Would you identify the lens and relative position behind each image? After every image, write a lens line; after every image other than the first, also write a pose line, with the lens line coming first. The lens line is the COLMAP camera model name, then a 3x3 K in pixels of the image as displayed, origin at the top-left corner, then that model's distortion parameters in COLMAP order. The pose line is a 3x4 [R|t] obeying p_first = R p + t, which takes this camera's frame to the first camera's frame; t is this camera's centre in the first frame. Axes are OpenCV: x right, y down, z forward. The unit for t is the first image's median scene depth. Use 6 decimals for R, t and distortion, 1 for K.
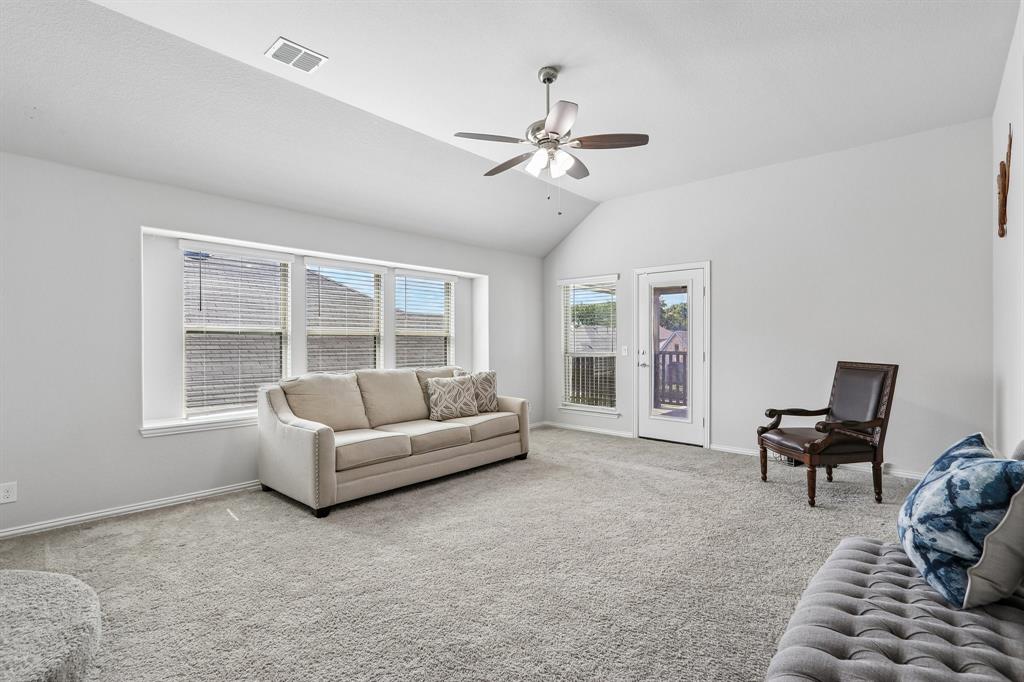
lens RADIAL K [[480.2, 0, 511.8], [0, 480.2, 337.5], [0, 0, 1]] dist [-0.016605, 0.004568]
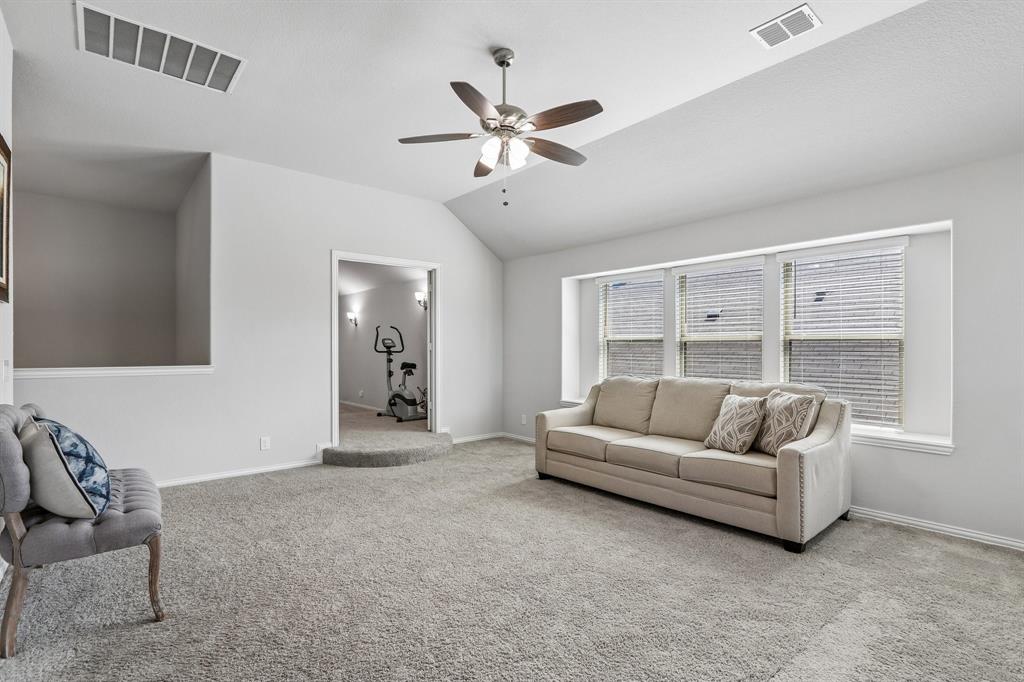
lens RADIAL K [[480.2, 0, 502.4], [0, 480.2, 359.4], [0, 0, 1]] dist [-0.016605, 0.004568]
pose [[-0.135059, 0.022377, -0.990585, 0.713798], [0.007569, 0.999739, 0.021552, 0.009202], [0.990809, -0.004587, -0.135193, 0.824686]]
